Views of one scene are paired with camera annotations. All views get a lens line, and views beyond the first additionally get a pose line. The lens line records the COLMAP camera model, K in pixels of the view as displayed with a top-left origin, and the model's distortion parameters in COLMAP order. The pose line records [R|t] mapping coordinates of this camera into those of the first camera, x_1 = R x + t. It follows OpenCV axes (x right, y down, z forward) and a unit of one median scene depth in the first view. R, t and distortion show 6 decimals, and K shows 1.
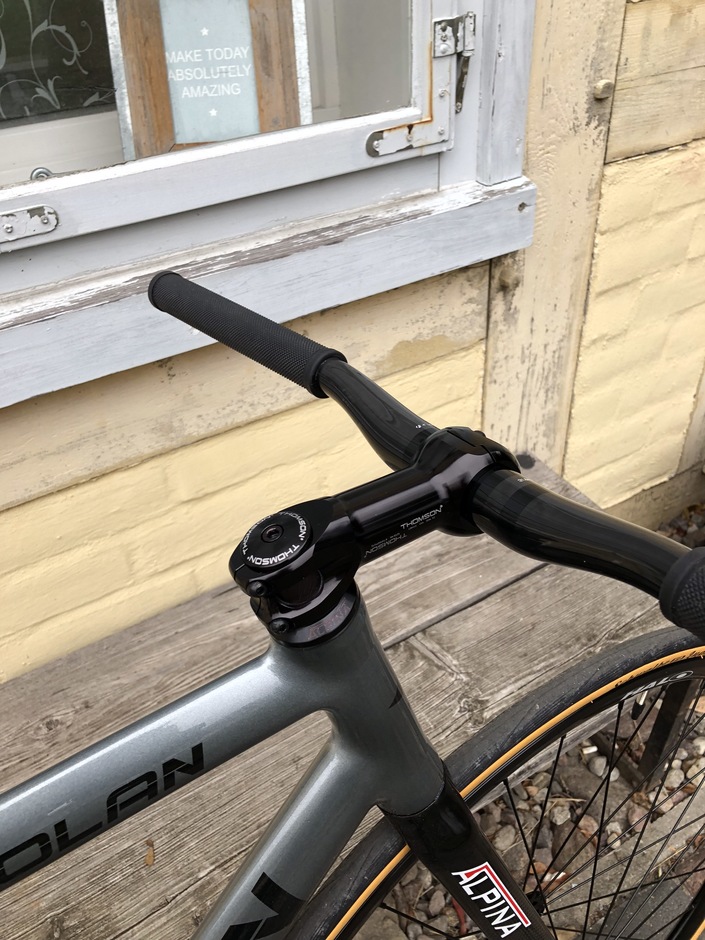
lens RADIAL K [[772.3, 0, 354.0], [0, 772.3, 471.9], [0, 0, 1]] dist [-0.000501, -0.001572]
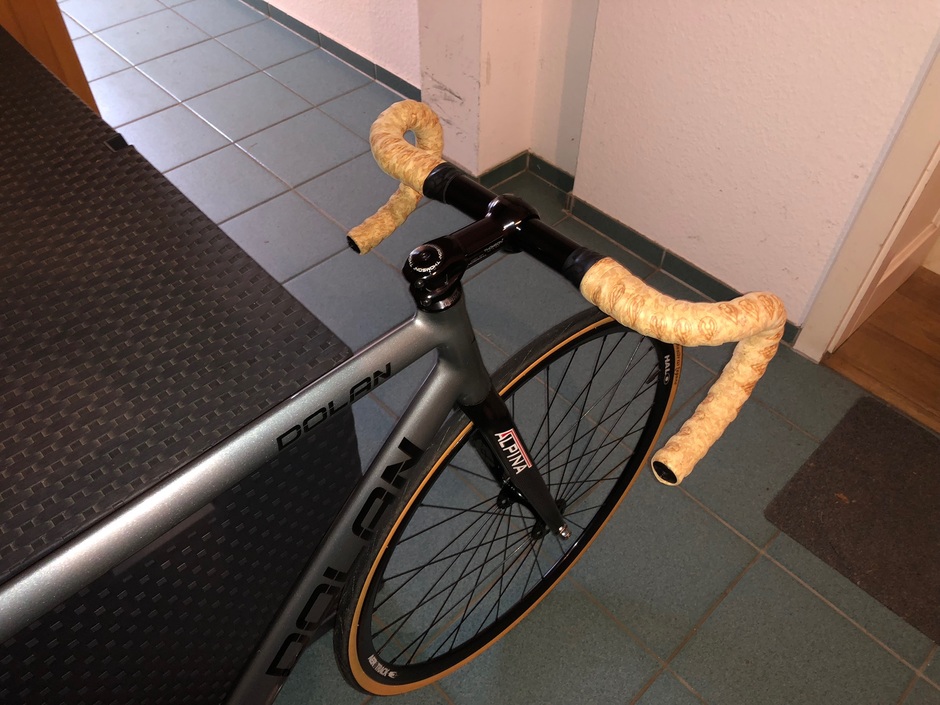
lens RADIAL K [[772.3, 0, 469.5], [0, 772.3, 352.0], [0, 0, 1]] dist [-0.000501, -0.001572]
pose [[0.973243, -0.071821, 0.218266, -0.439506], [0.024217, 0.976667, 0.213390, -0.102891], [-0.228499, -0.202394, 0.952274, -0.975004]]
